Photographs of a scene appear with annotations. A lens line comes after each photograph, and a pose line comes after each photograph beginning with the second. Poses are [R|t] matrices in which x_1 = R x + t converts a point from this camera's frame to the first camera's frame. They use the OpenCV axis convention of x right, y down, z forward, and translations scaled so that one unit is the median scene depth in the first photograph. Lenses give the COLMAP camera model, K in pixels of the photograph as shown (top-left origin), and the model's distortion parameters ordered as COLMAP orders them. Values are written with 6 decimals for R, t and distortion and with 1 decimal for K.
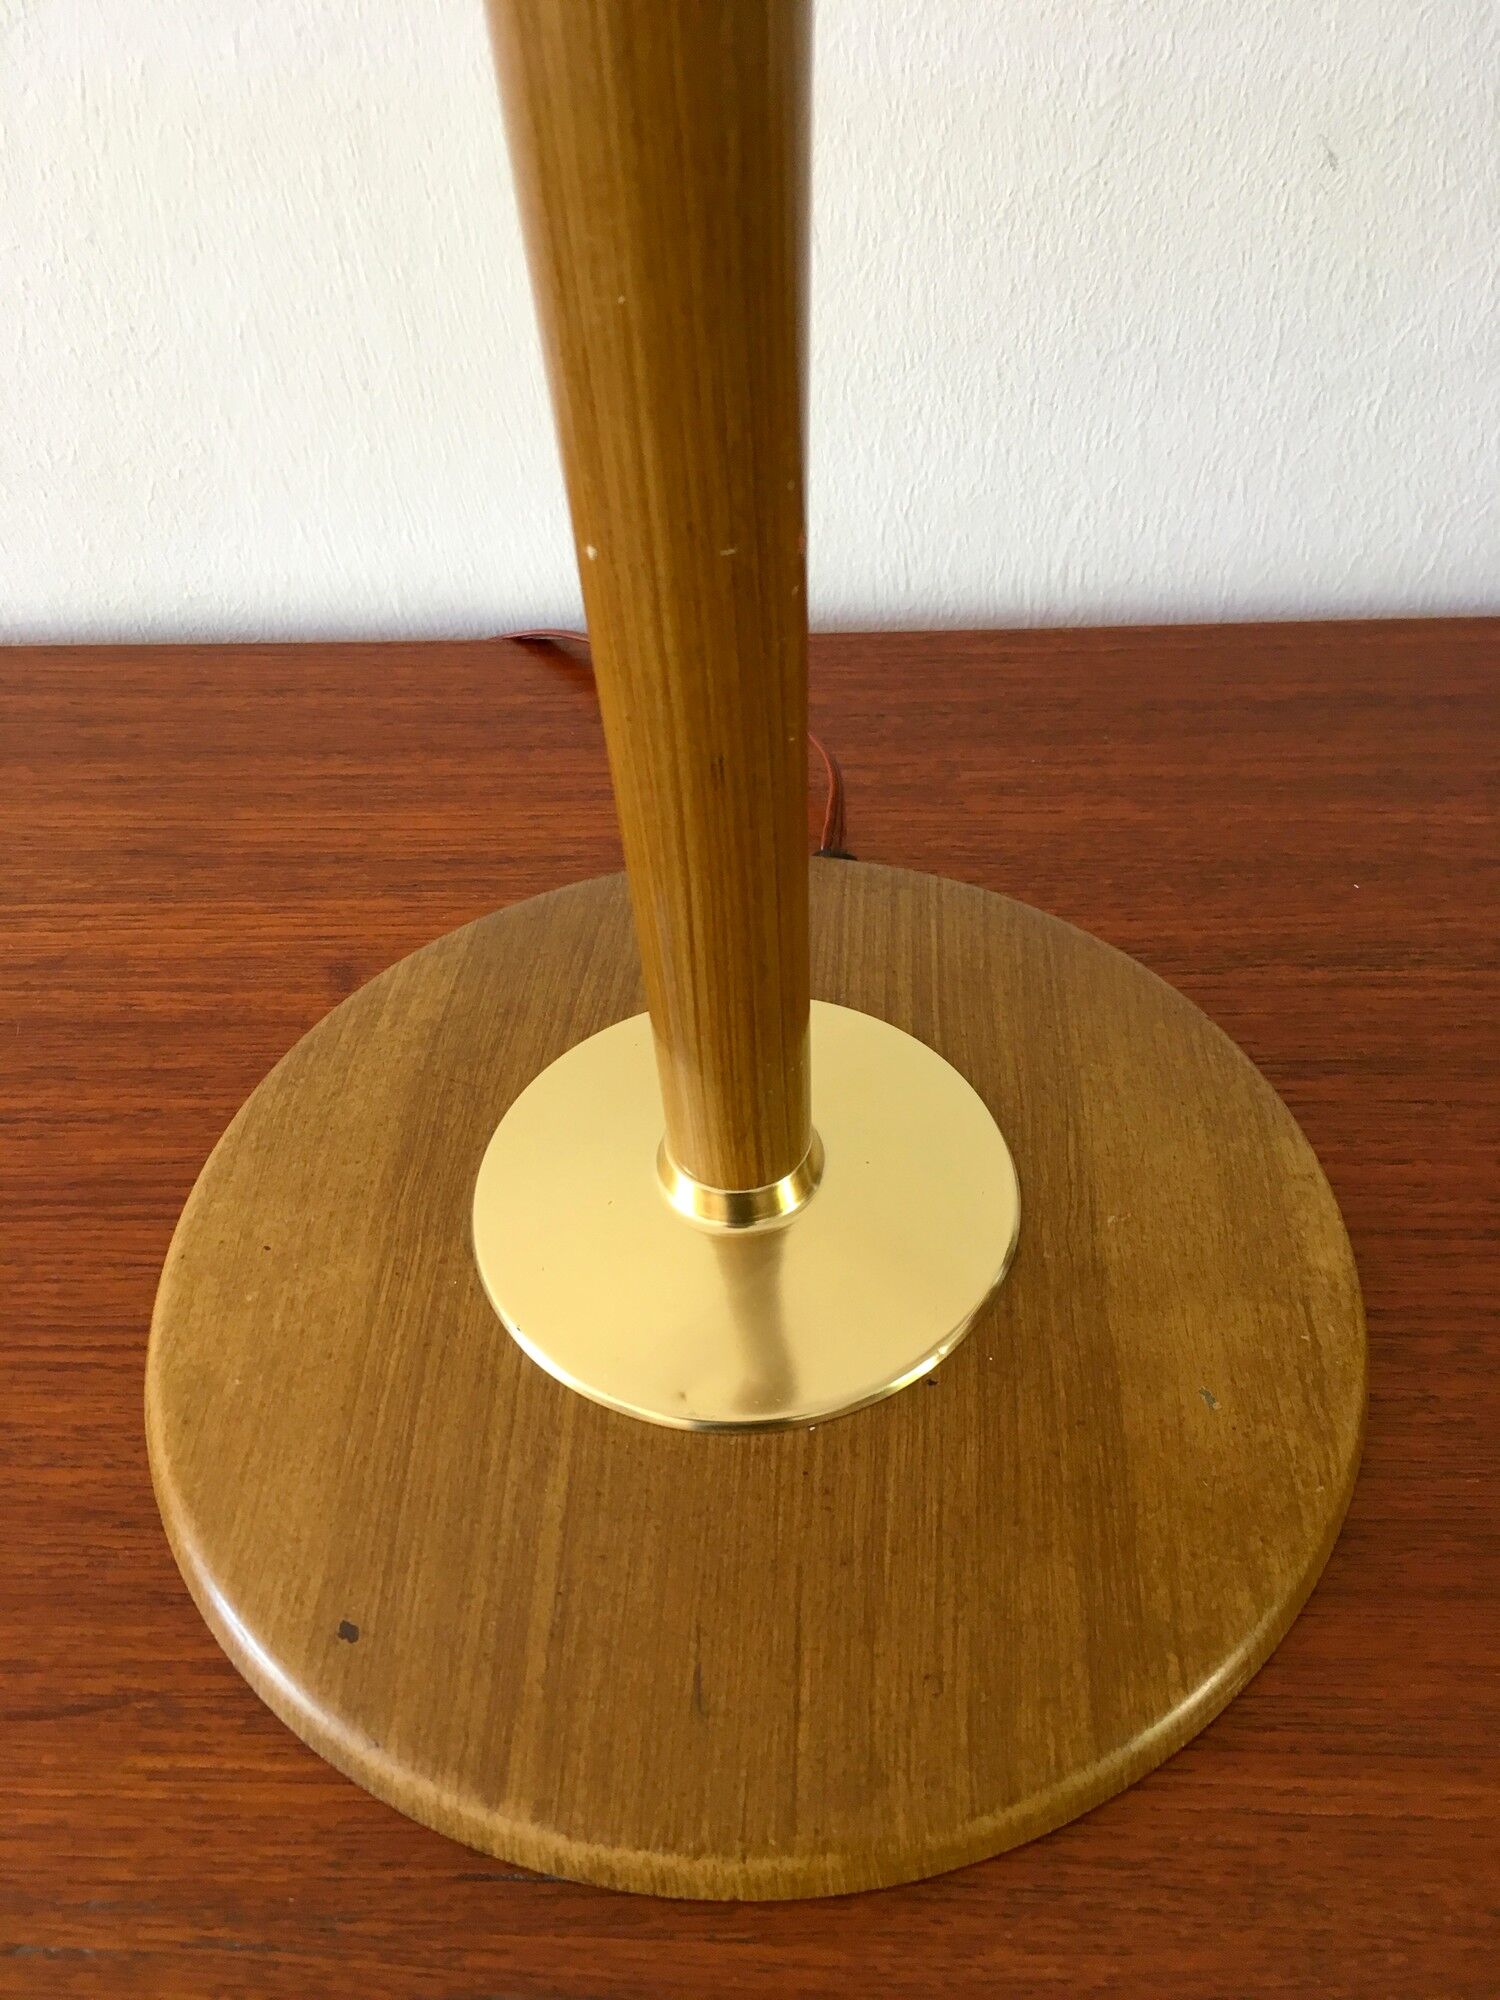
lens RADIAL K [[1734.7, 0, 733.5], [0, 1734.7, 1003.8], [0, 0, 1]] dist [0.062931, -0.110772]
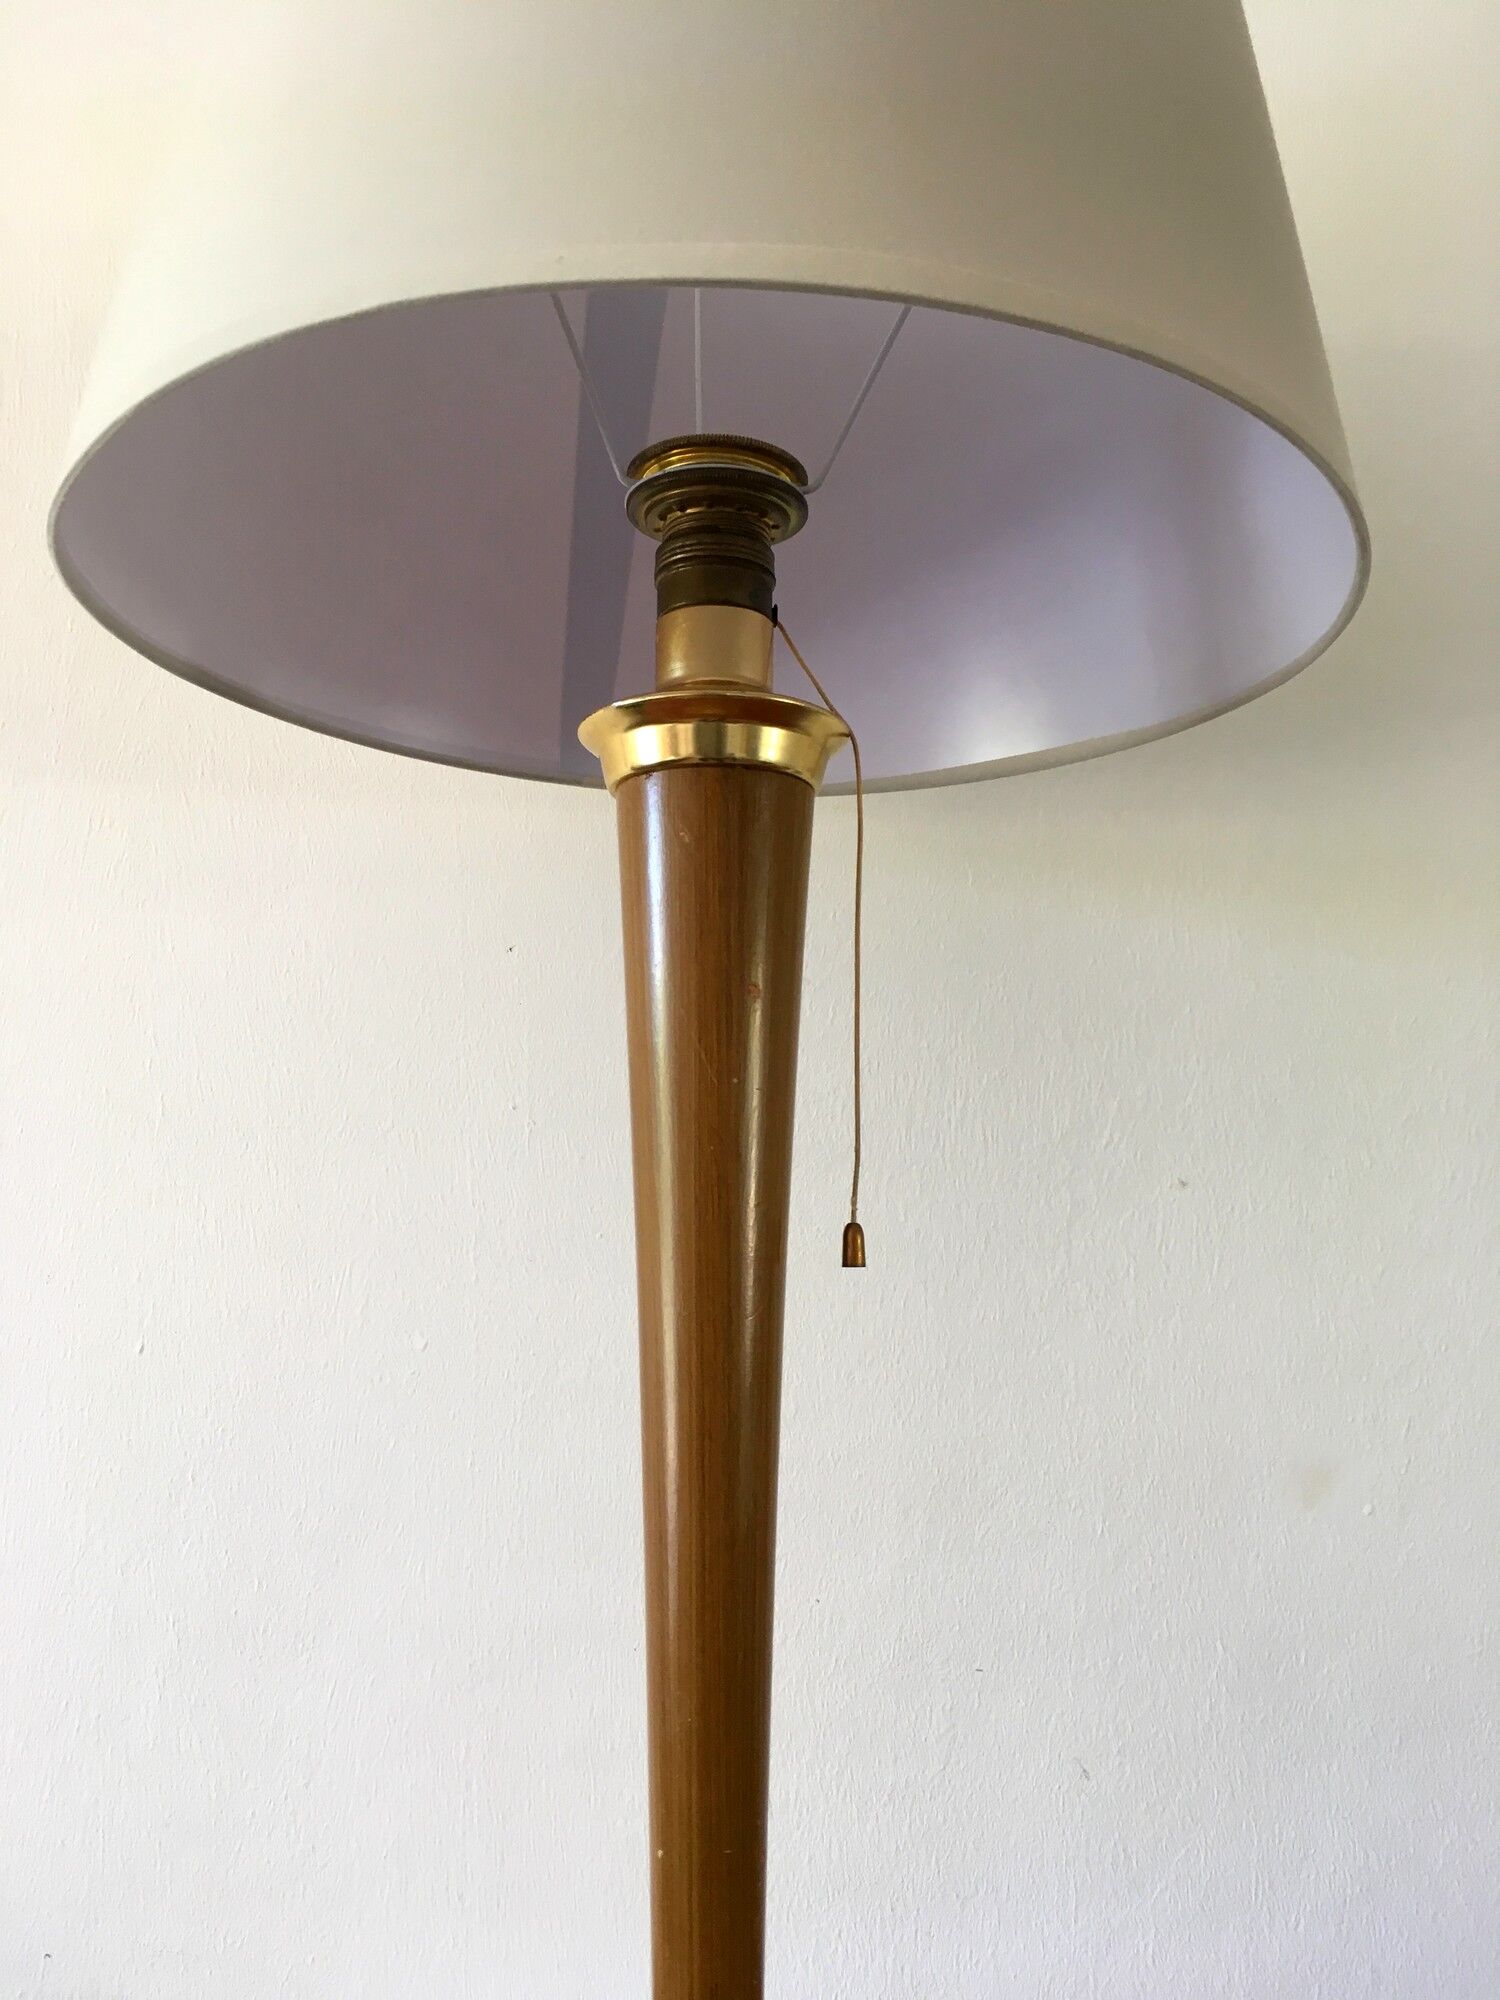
lens RADIAL K [[1734.7, 0, 730.9], [0, 1734.7, 1005.2], [0, 0, 1]] dist [0.062931, -0.110772]
pose [[0.998498, 0.054797, 0.000184, -0.029006], [-0.032082, 0.587305, -0.808729, 0.428711], [-0.044424, 0.807508, 0.588181, -0.527229]]
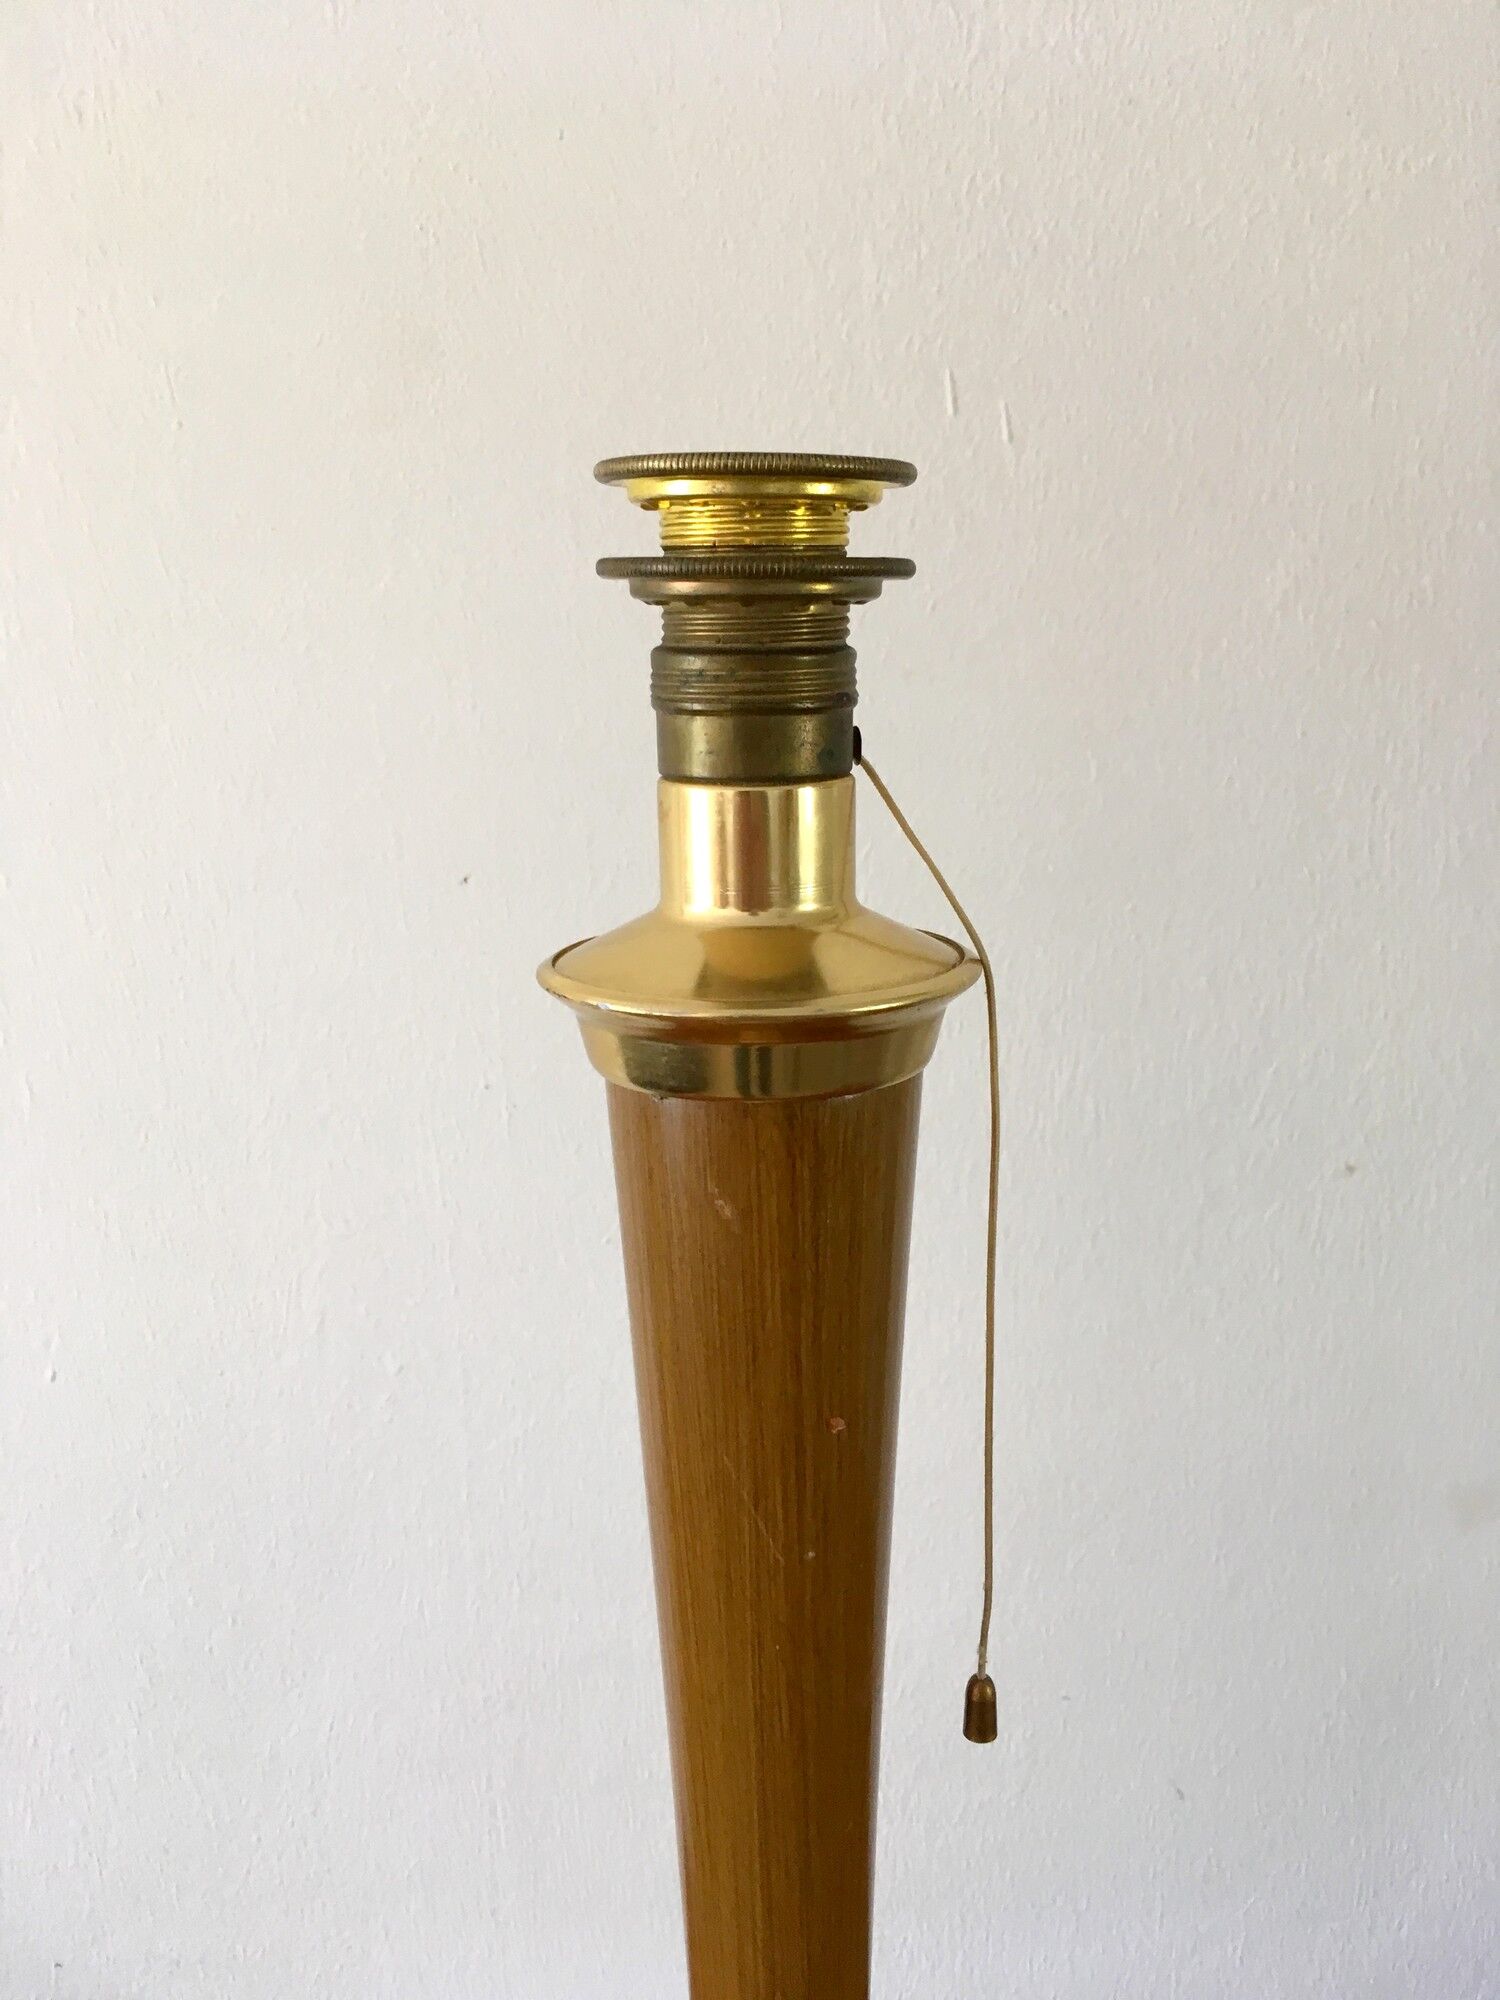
lens RADIAL K [[1734.7, 0, 726.9], [0, 1734.7, 978.6], [0, 0, 1]] dist [0.062931, -0.110772]
pose [[0.999569, 0.024828, 0.015676, -0.077419], [-0.012485, 0.842584, -0.538420, -0.262139], [-0.026577, 0.537992, 0.842531, -0.590665]]
